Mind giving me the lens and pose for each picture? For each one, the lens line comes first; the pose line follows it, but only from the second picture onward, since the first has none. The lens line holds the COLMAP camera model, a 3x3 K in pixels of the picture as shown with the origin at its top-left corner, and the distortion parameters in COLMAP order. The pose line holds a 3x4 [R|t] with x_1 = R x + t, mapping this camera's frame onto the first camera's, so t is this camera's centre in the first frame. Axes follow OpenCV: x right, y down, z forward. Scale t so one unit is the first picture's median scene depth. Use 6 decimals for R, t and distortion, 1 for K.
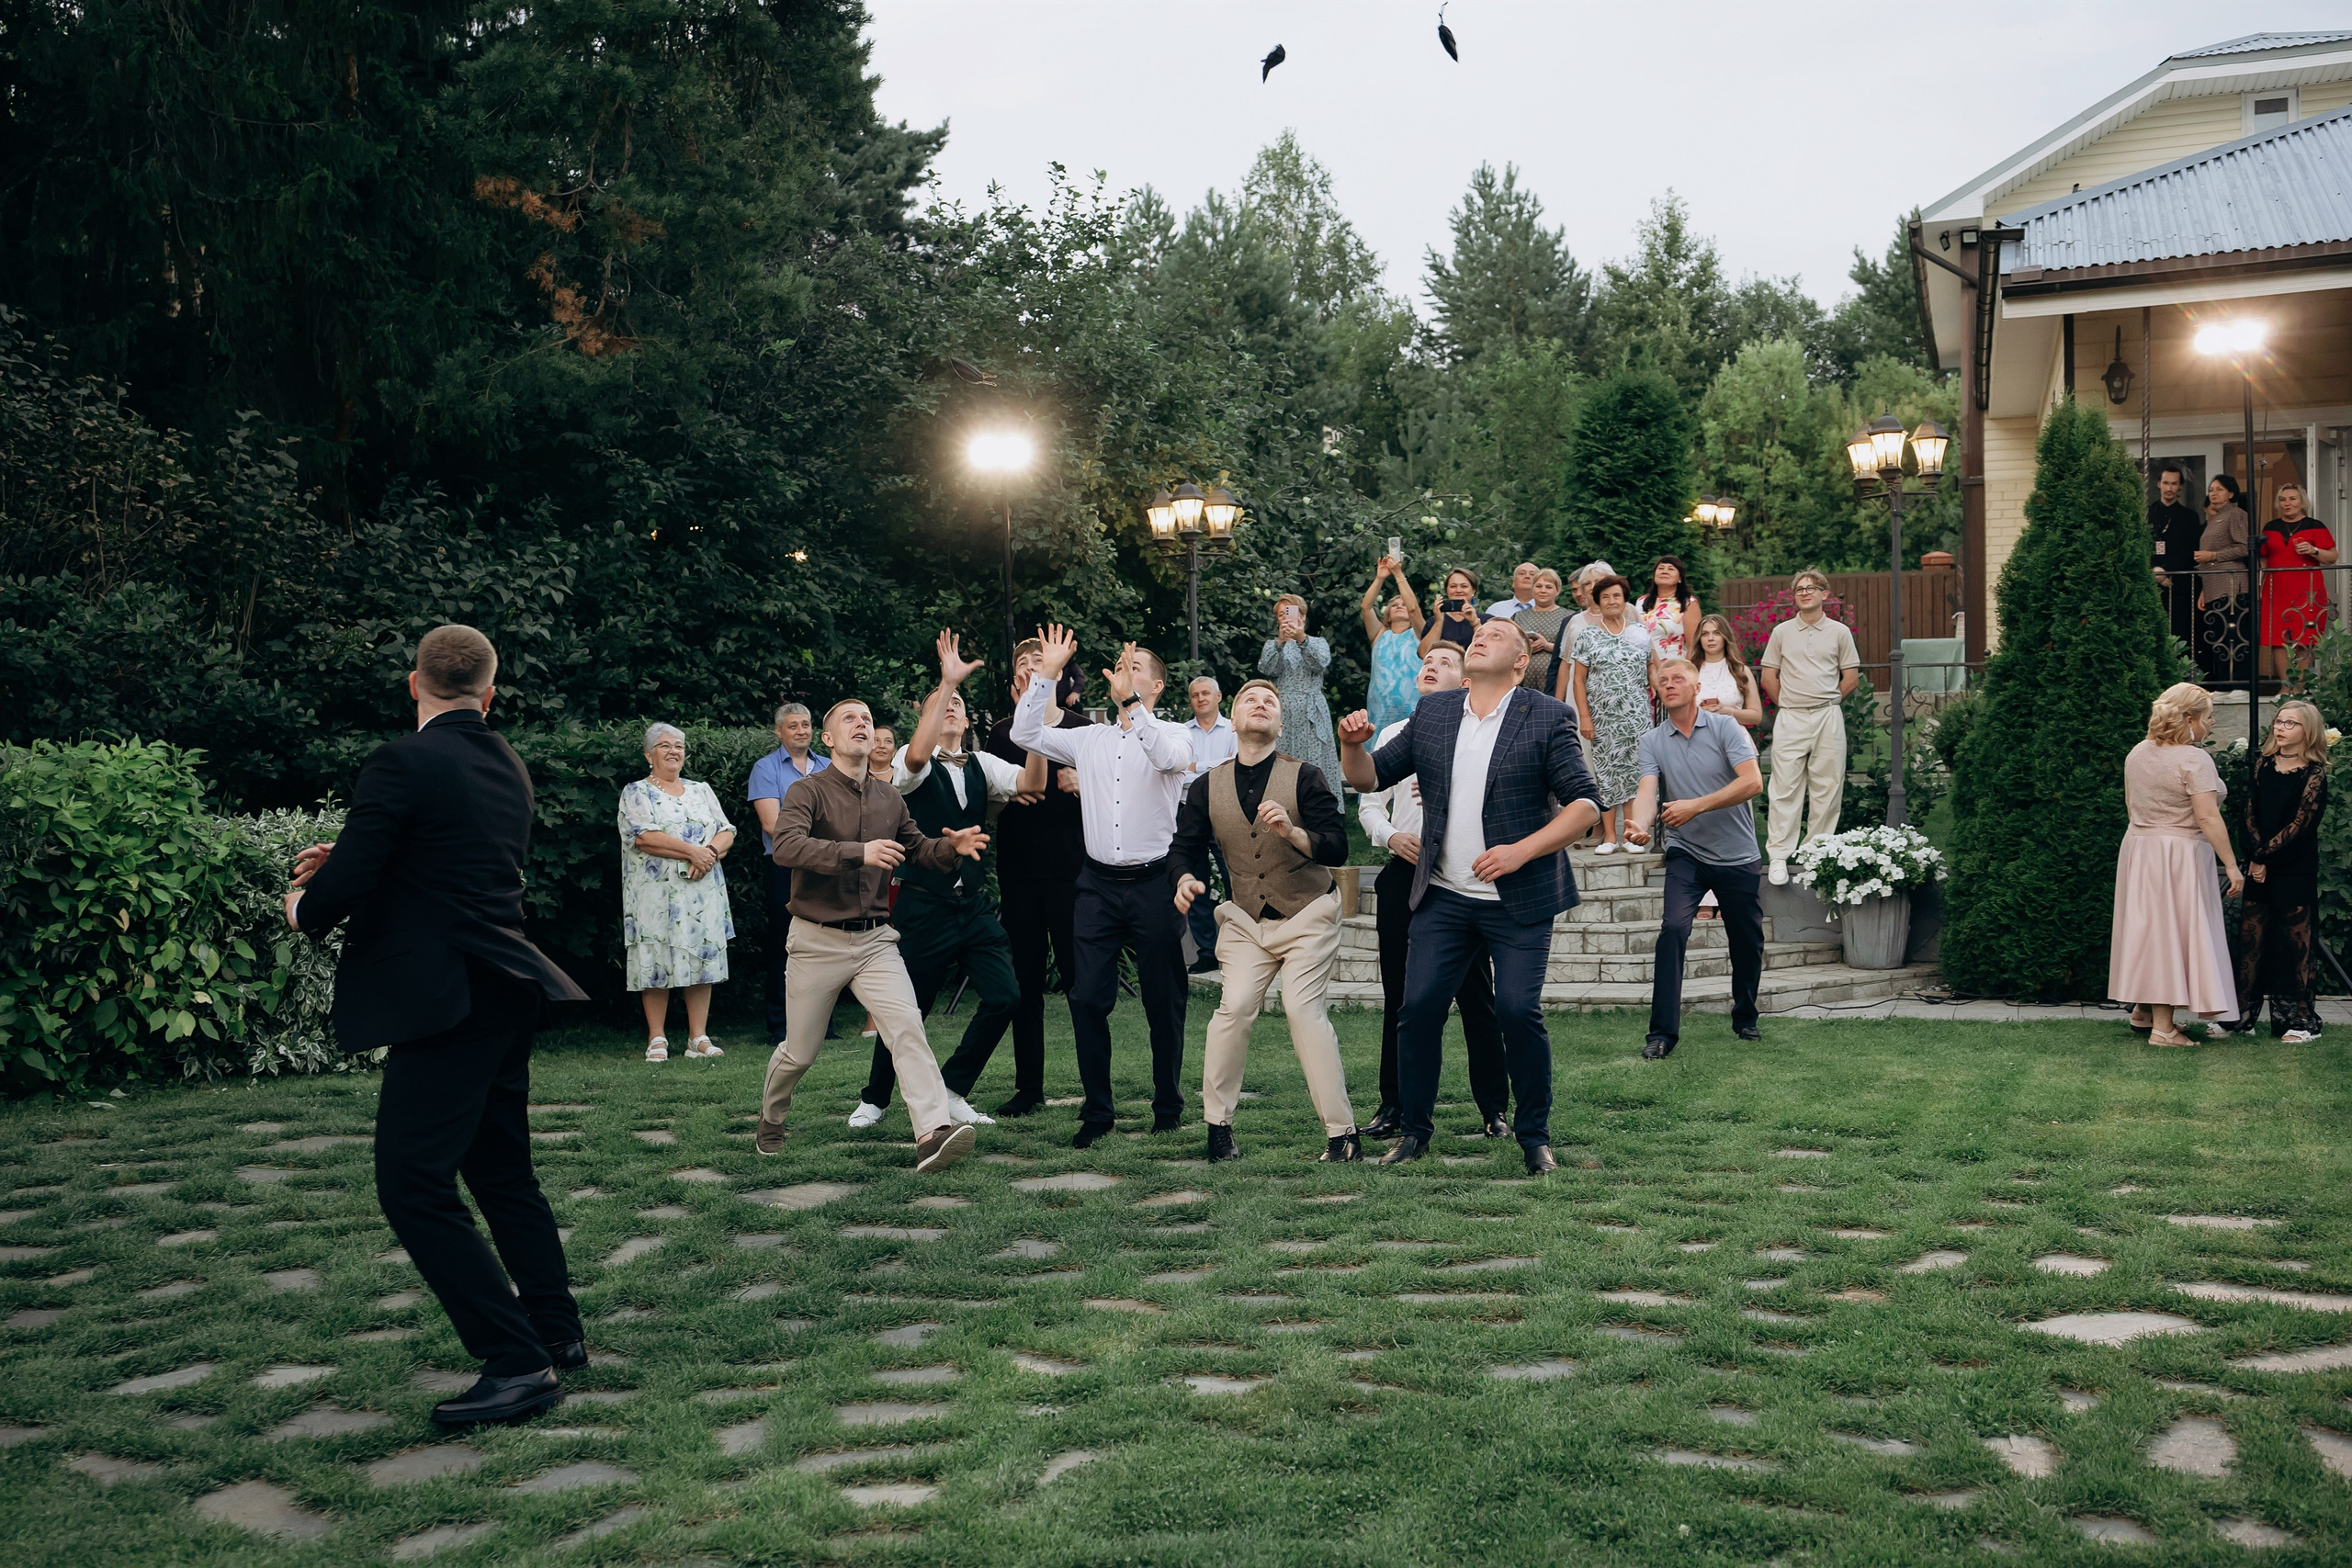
lens RADIAL K [[2533.0, 0, 1063.2], [0, 2533.0, 812.8], [0, 0, 1]] dist [-0.139122, 0.202690]
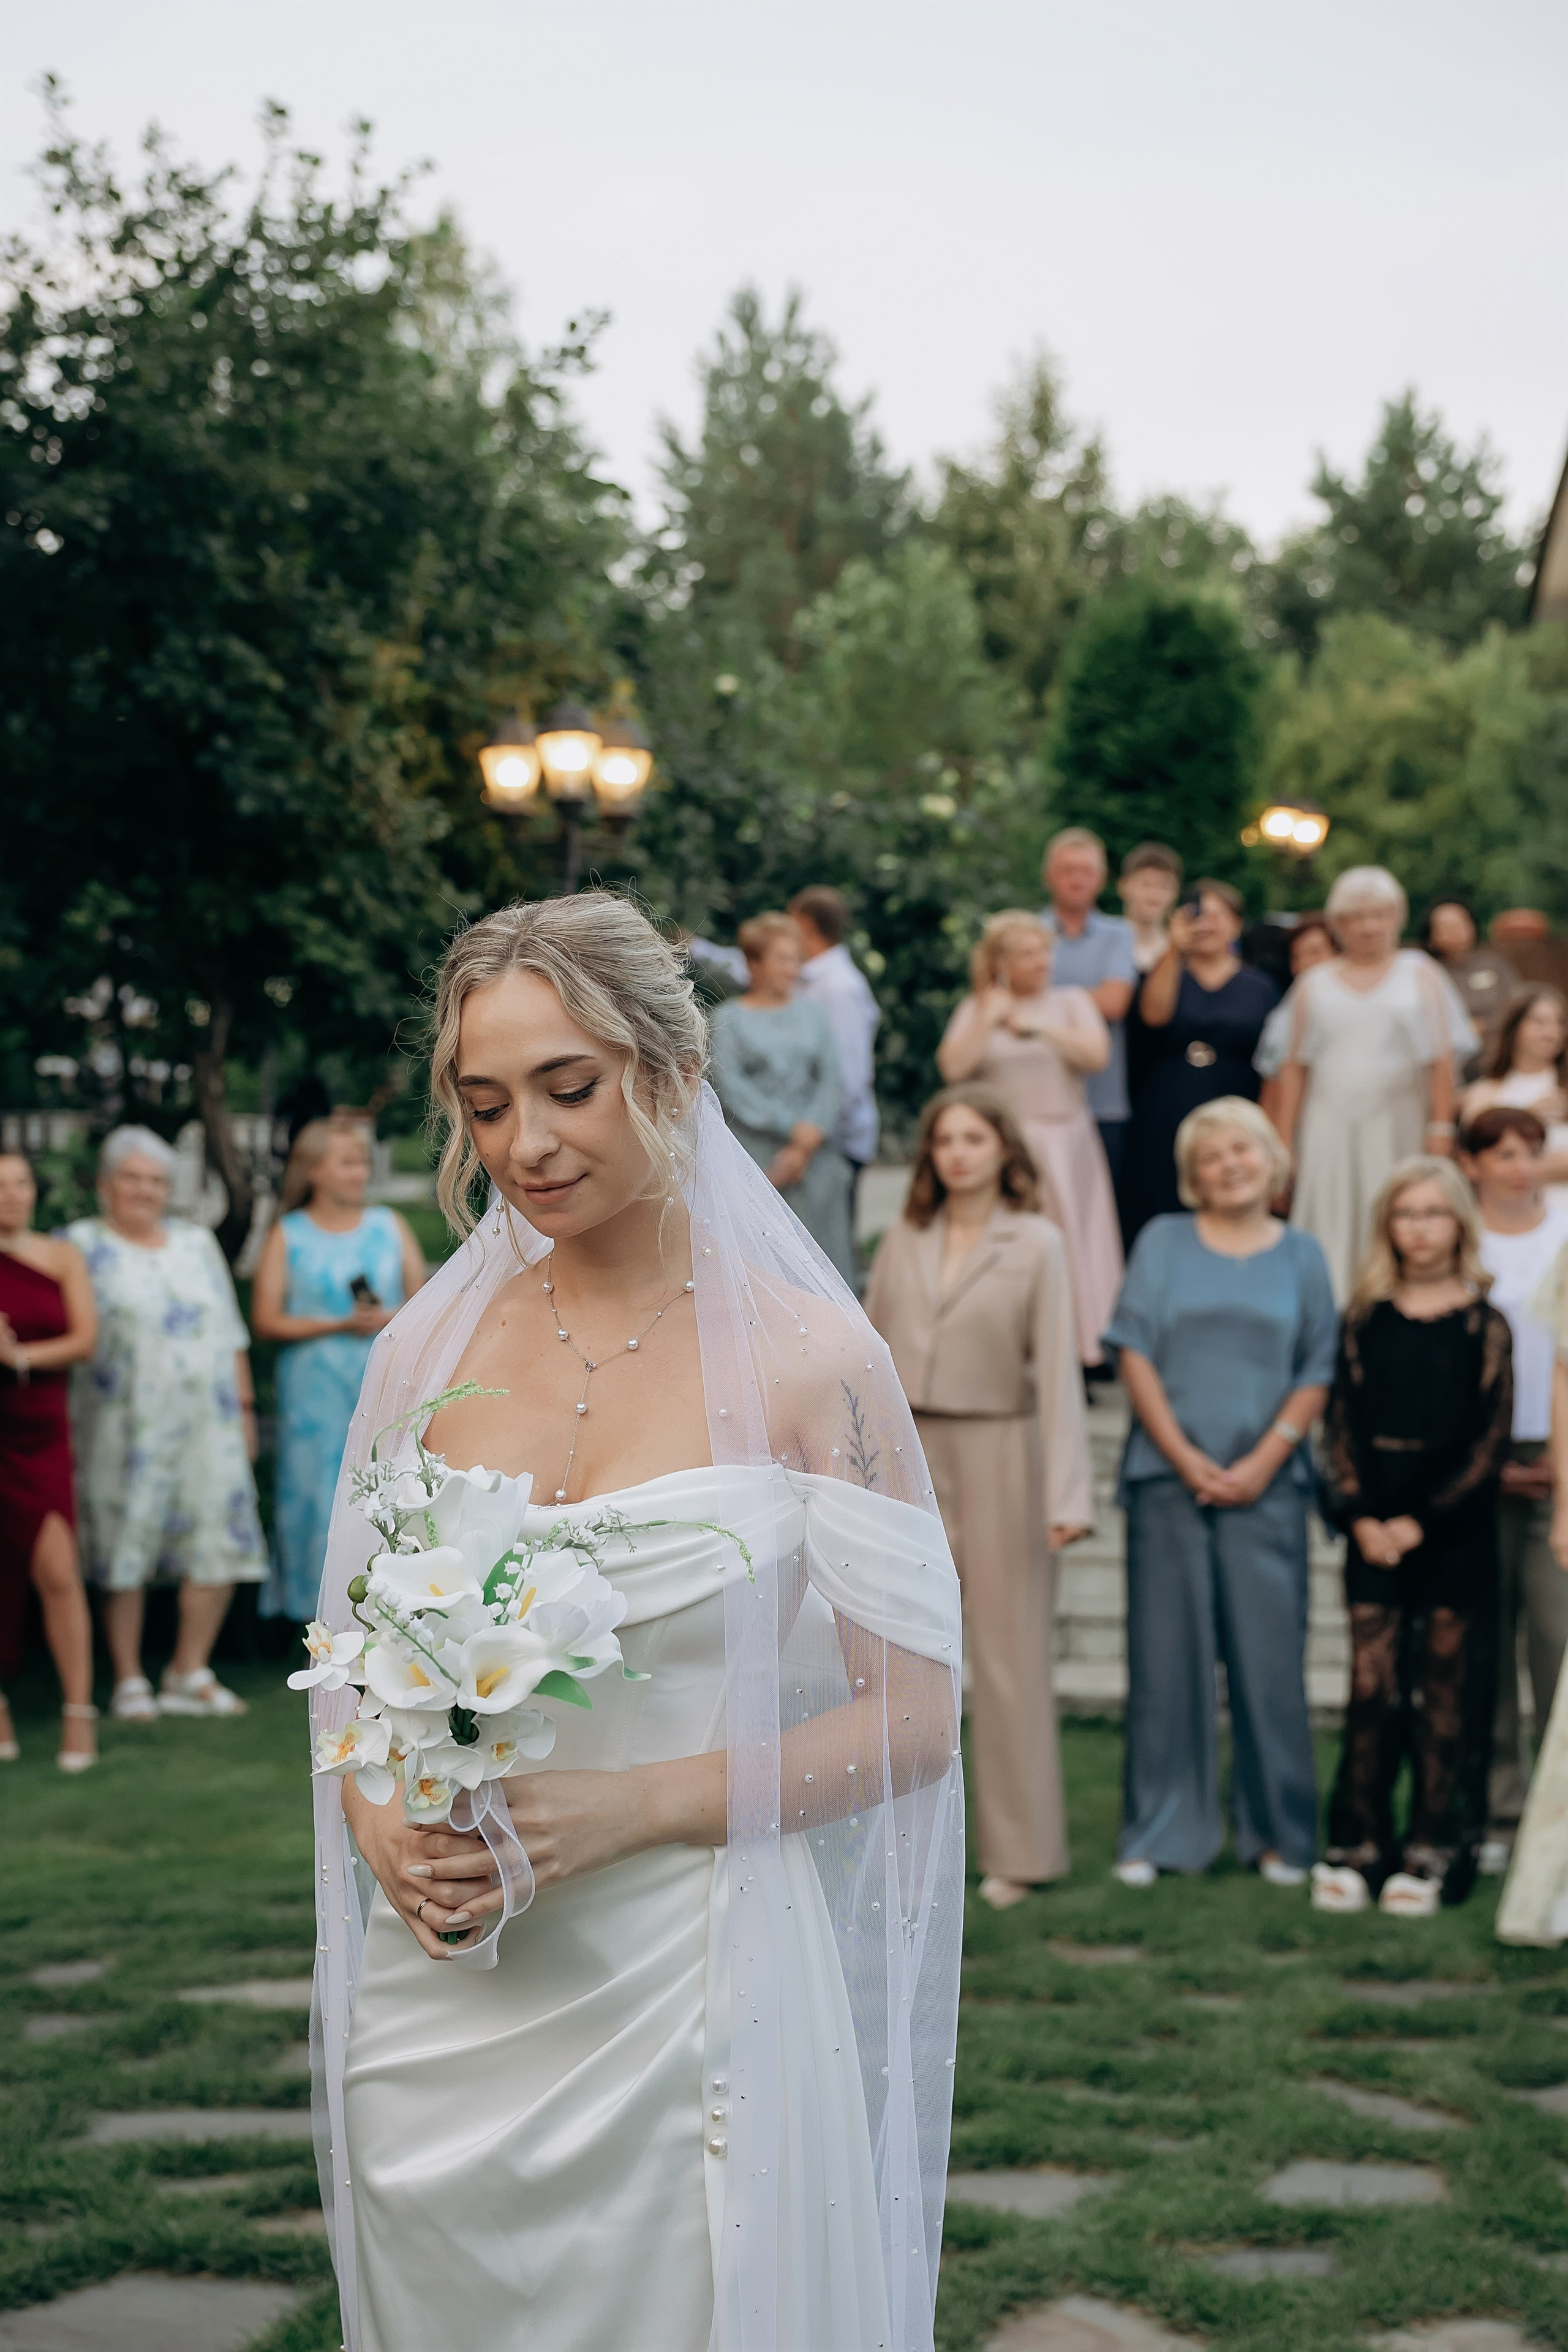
lens RADIAL K [[3758.4, 0, 735.4], [0, 3758.4, 1225.6], [0, 0, 1]] dist [0.283017, -0.939536]
pose [[0.980147, 0.026564, 0.196487, -0.069483], [-0.023304, 0.999550, -0.018884, -0.006079], [-0.196900, 0.013931, 0.980325, 0.208574]]
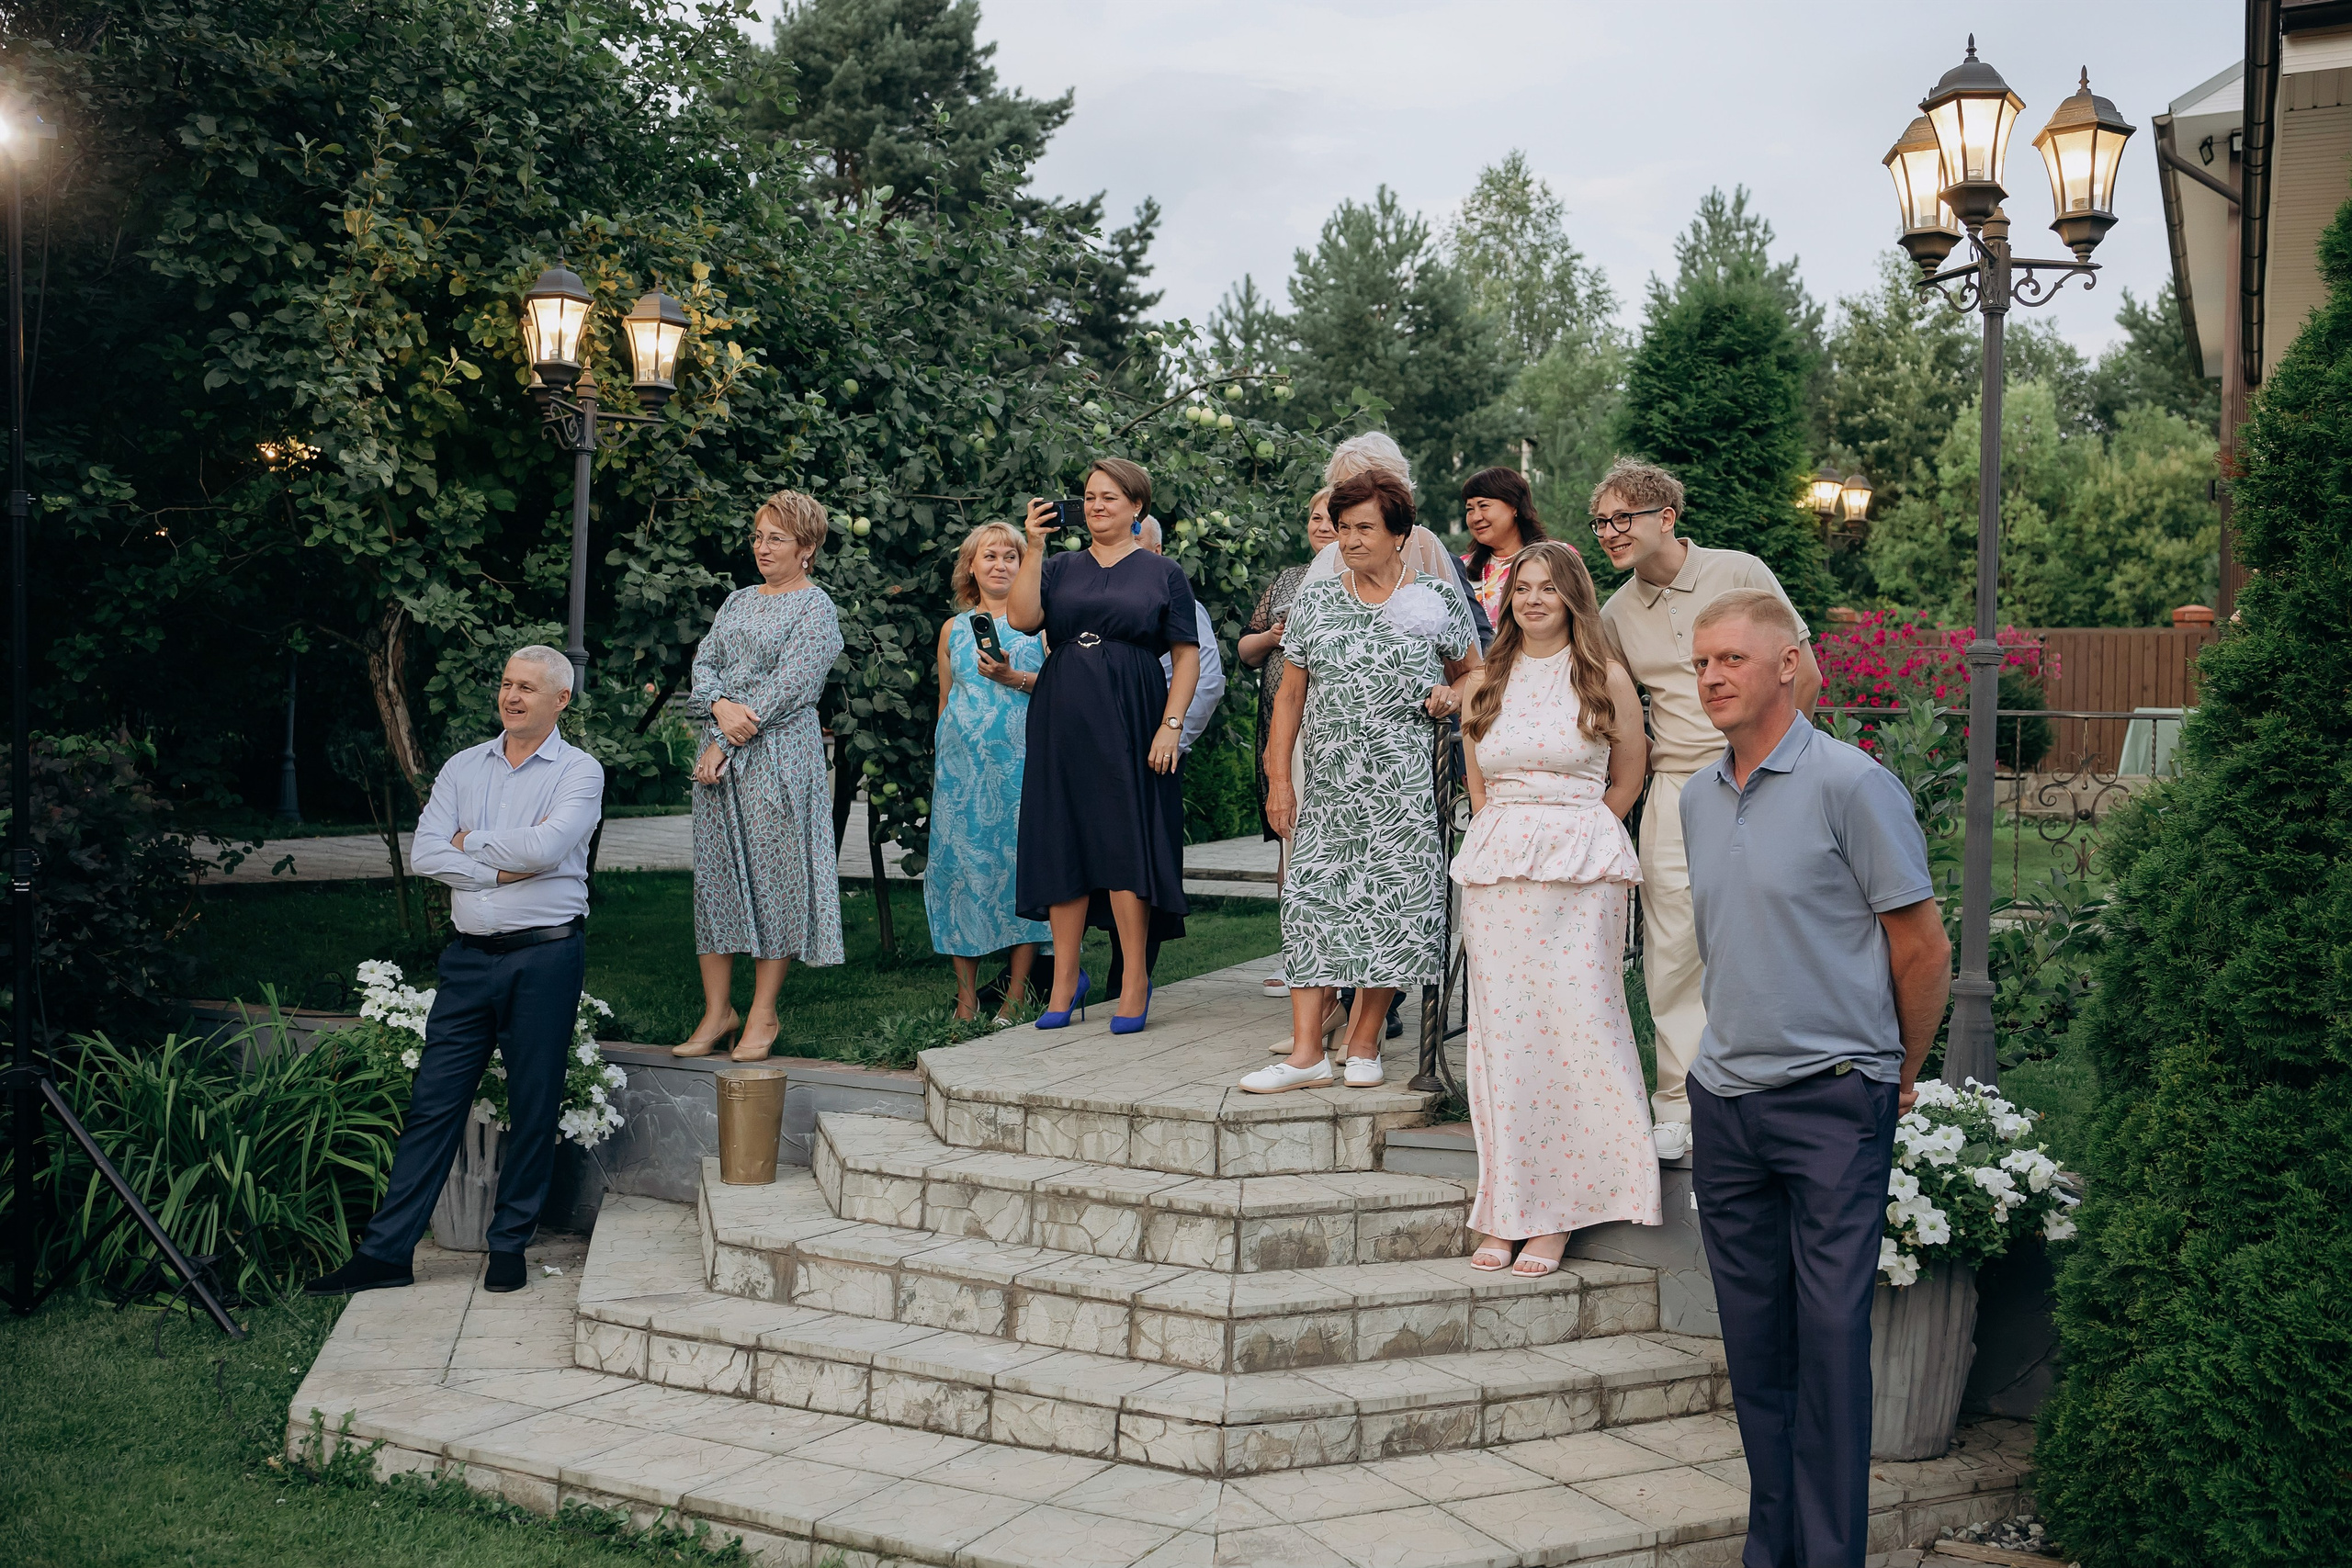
lens RADIAL K [[2324.9, 0, 1176.0], [0, 2324.9, 784.0], [0, 0, 1]] dist [-0.119622, 0.109427]
pose [[0.994732, 0.048128, -0.090507, 0.213084], [-0.051026, 0.998247, -0.029978, -0.021377], [0.088905, 0.034438, 0.995445, 0.555072]]
